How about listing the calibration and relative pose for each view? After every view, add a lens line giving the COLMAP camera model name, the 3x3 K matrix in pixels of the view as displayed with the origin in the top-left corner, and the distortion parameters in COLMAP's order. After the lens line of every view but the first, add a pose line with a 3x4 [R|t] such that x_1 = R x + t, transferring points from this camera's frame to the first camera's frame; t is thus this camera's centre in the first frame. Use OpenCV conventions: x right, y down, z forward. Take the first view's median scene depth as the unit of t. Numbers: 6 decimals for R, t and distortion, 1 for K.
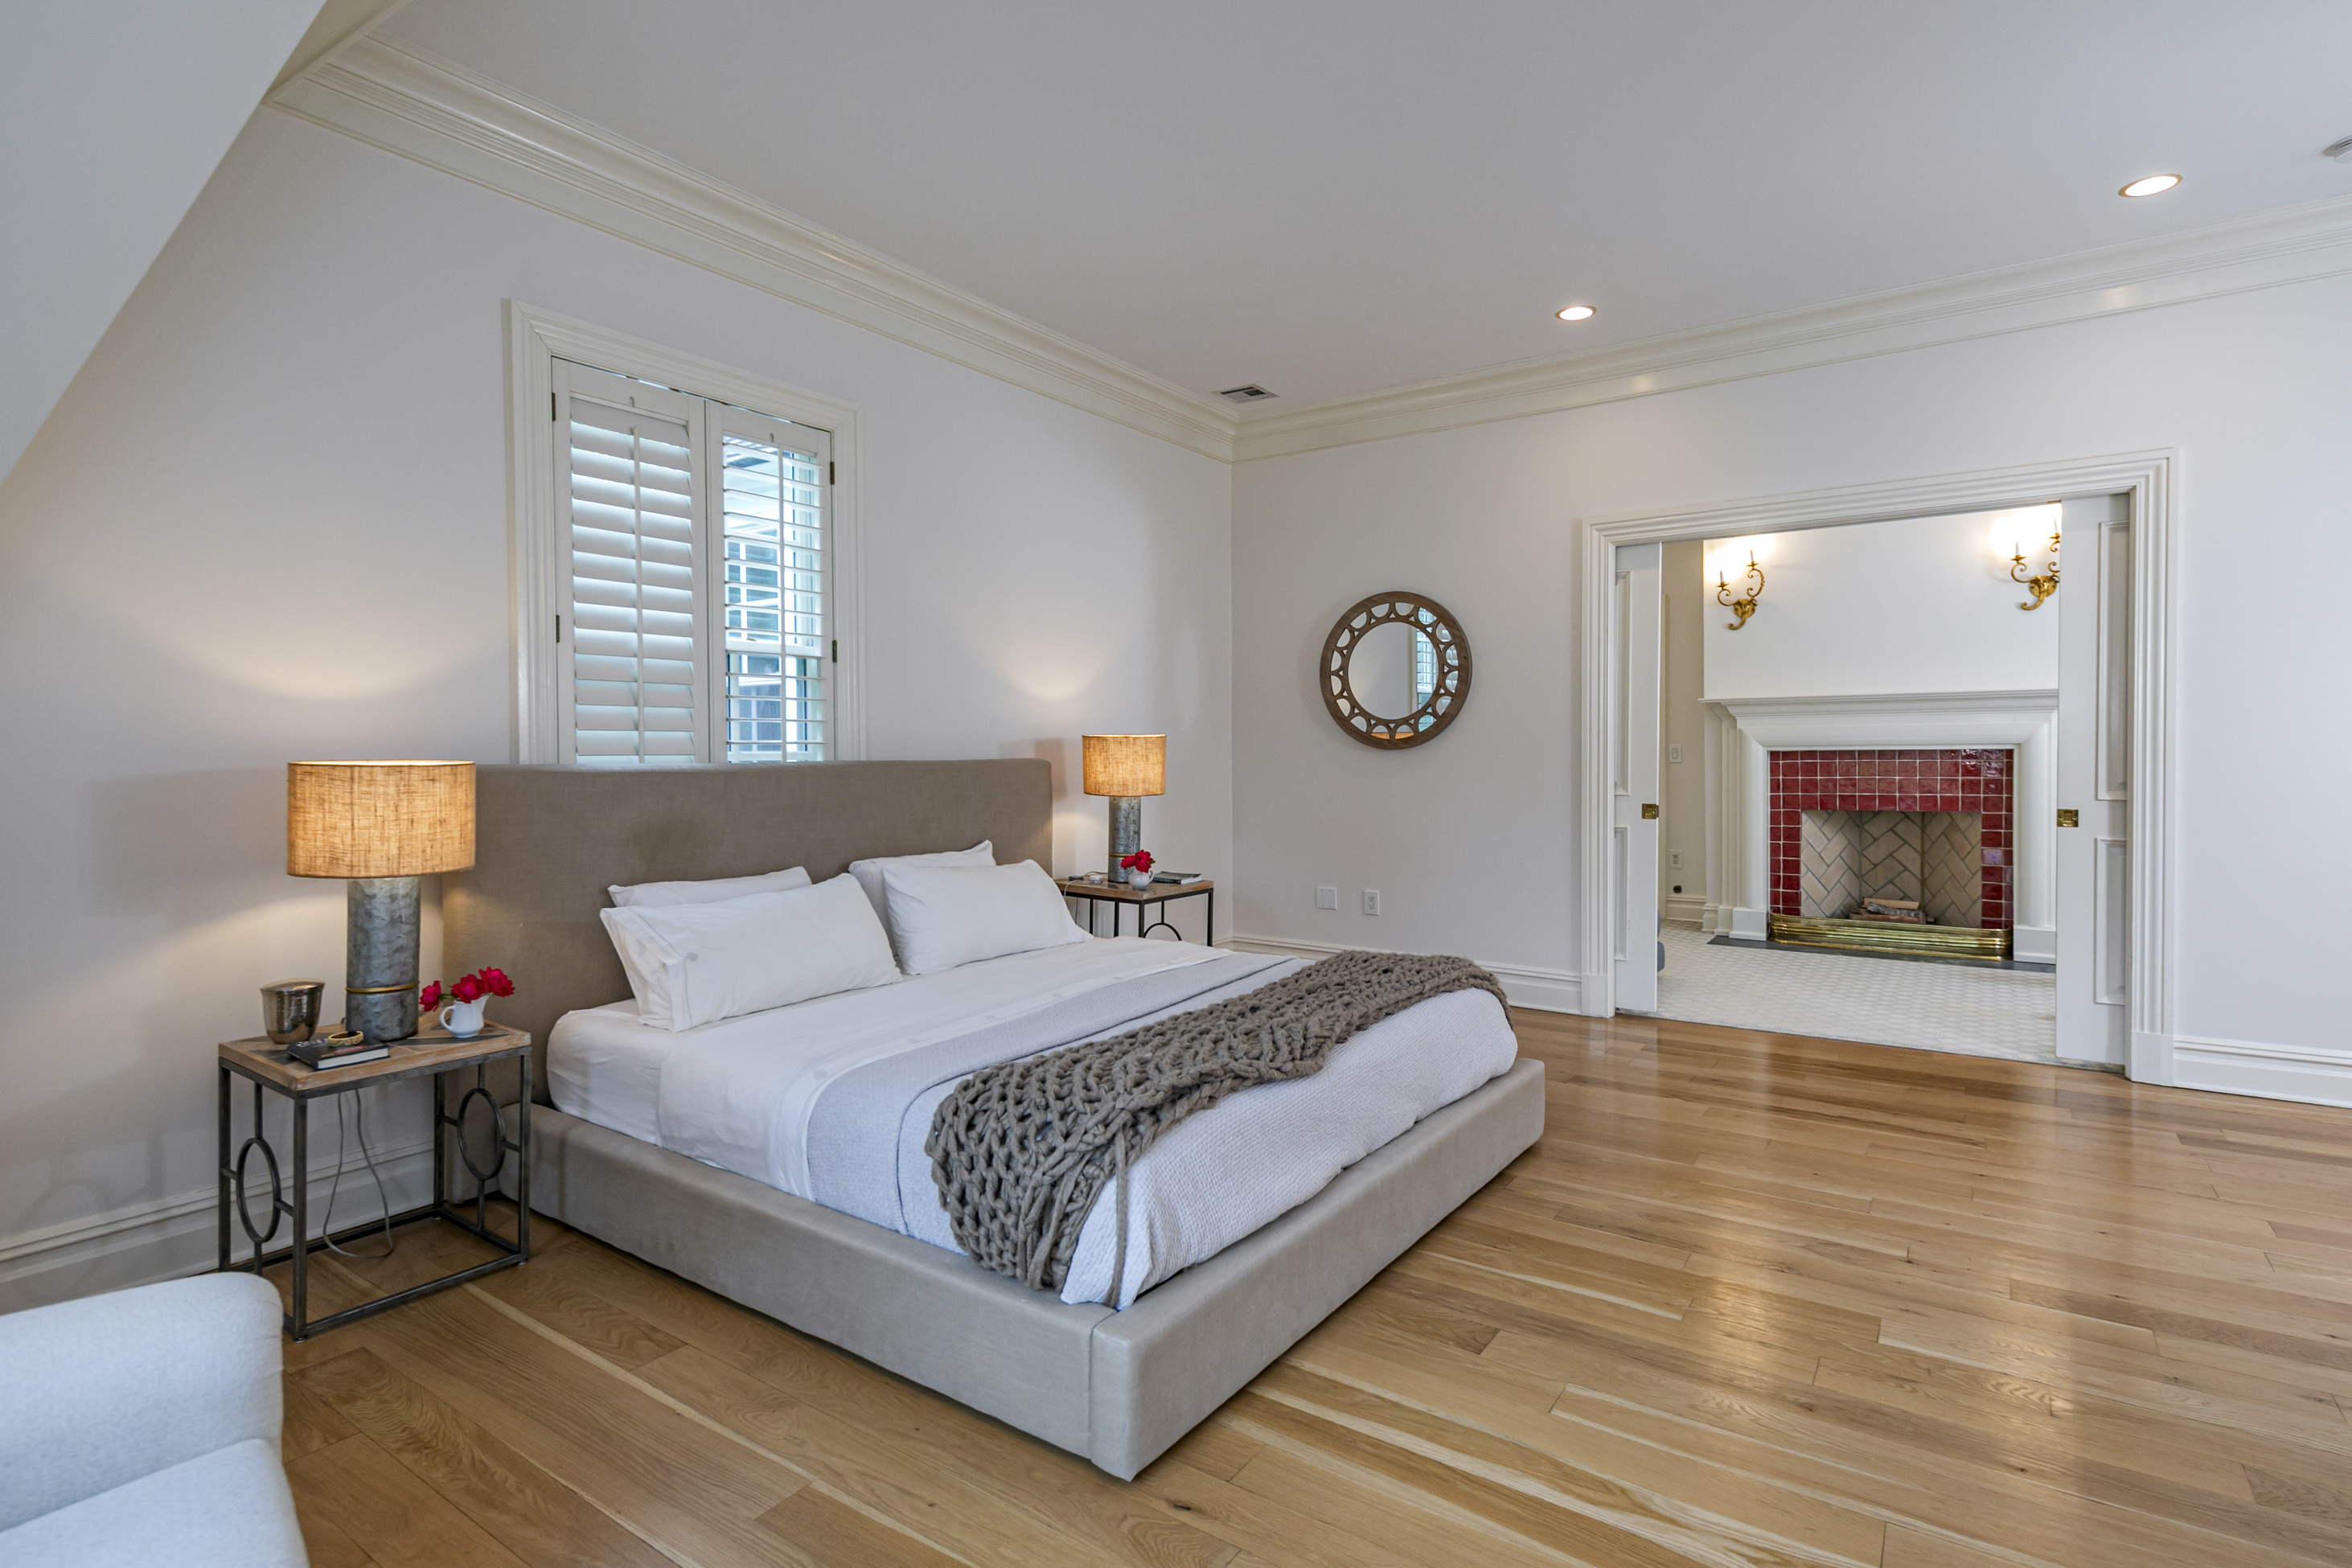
lens RADIAL K [[1153.7, 0, 1127.4], [0, 1153.7, 766.4], [0, 0, 1]] dist [0.000228, 0.000097]
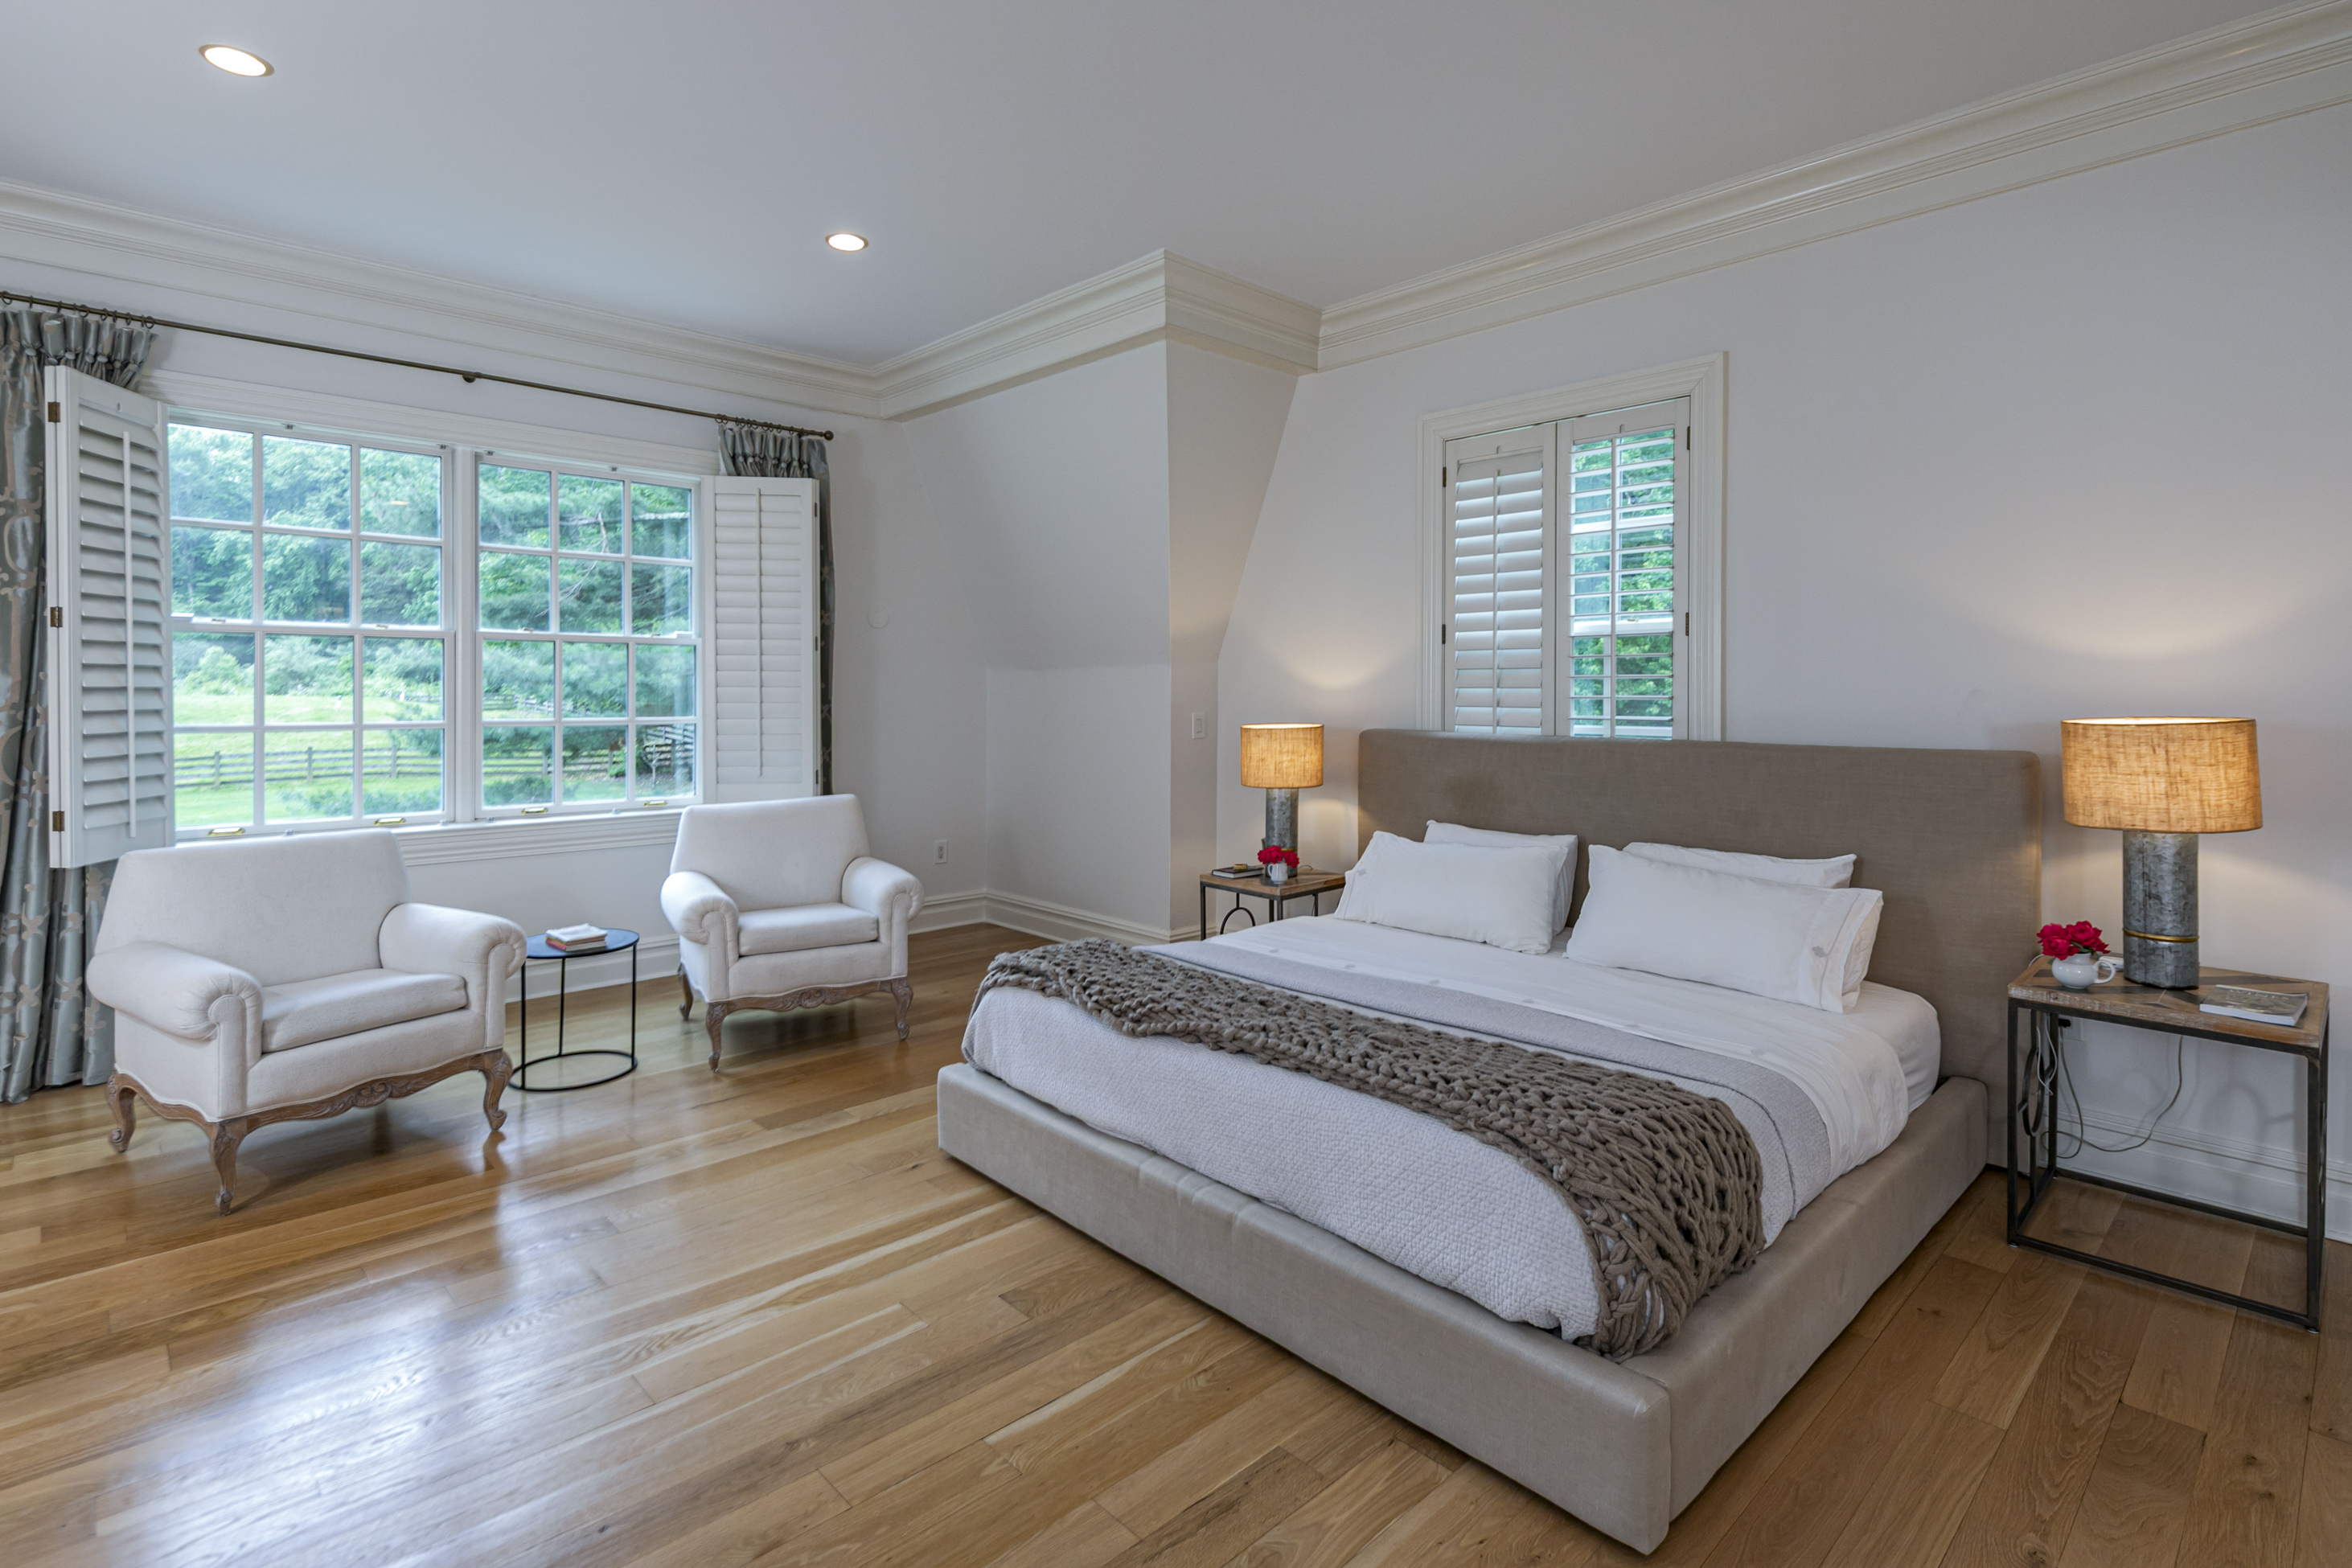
lens RADIAL K [[1143.1, 0, 1181.8], [0, 1143.1, 683.4], [0, 0, 1]] dist [0.009437, -0.000463]
pose [[-0.178625, 0.000242, -0.983917, 0.947868], [-0.012761, 0.999915, 0.002563, -0.059839], [0.983834, 0.013014, -0.178607, 0.950260]]
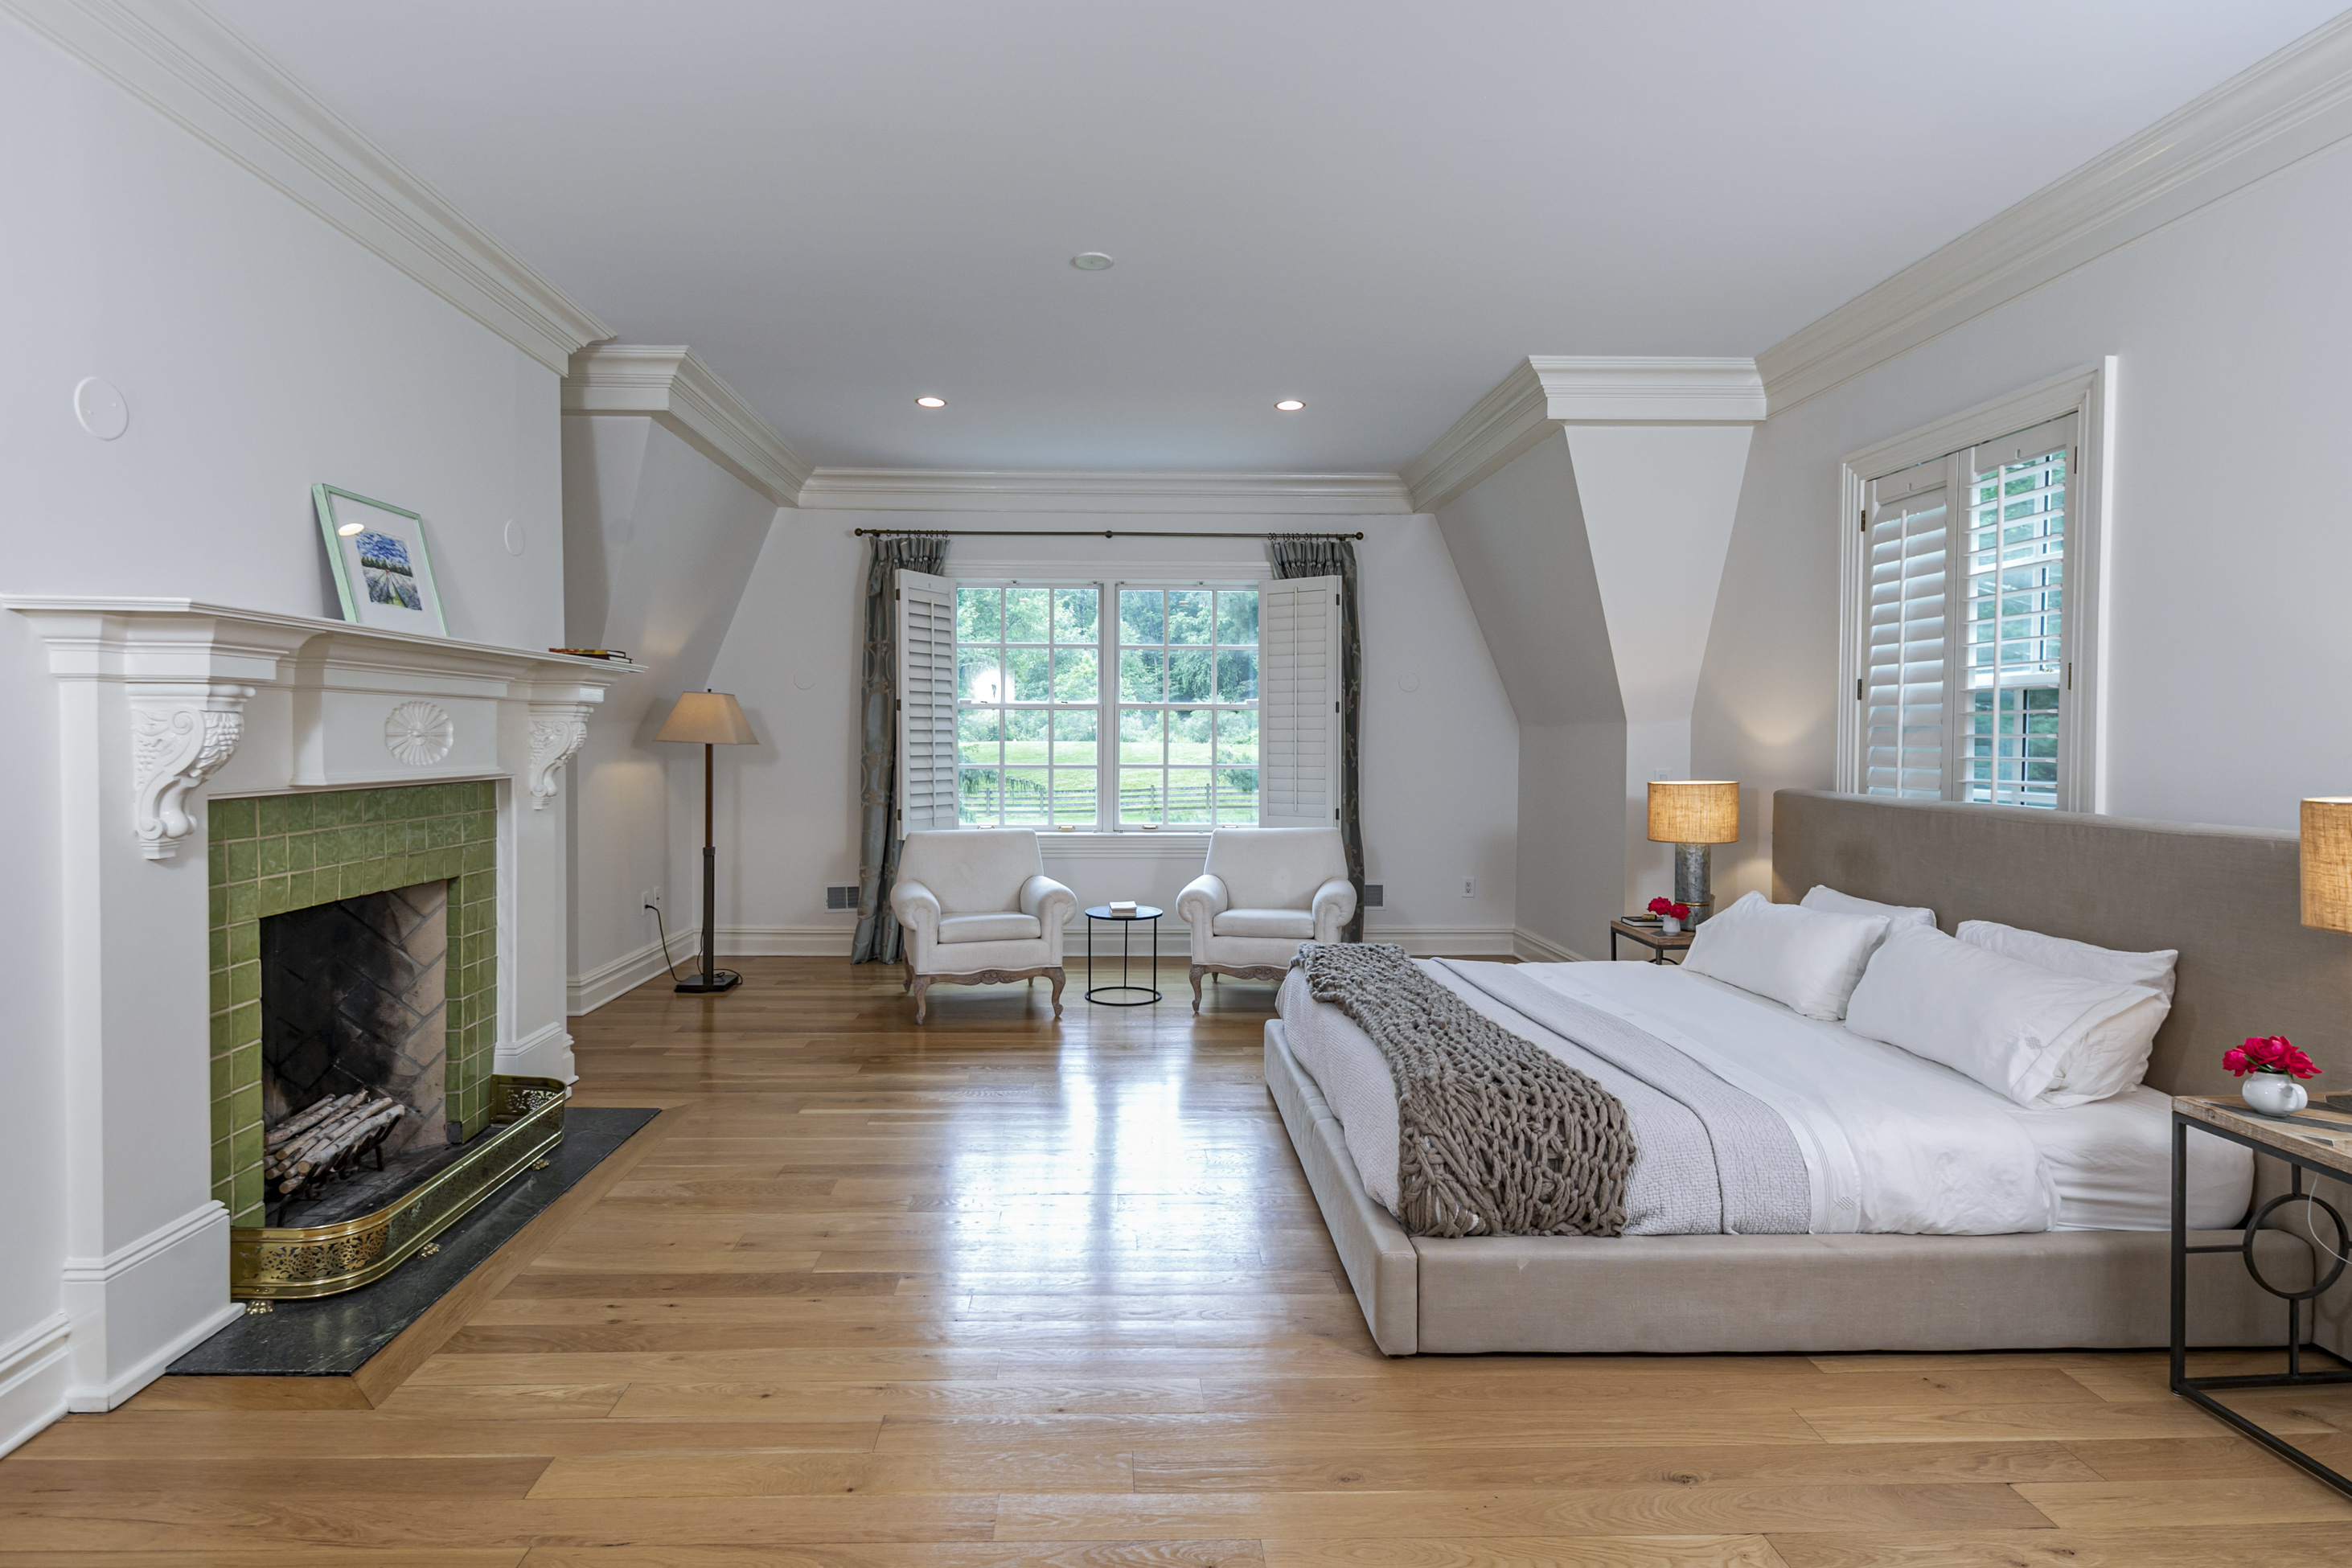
lens RADIAL K [[1153.7, 0, 1127.4], [0, 1153.7, 766.4], [0, 0, 1]] dist [0.000228, 0.000097]
pose [[-0.793424, 0.019544, -0.608355, 0.984476], [-0.005549, 0.999211, 0.039337, -0.080307], [0.608644, 0.034587, -0.792689, 1.568274]]
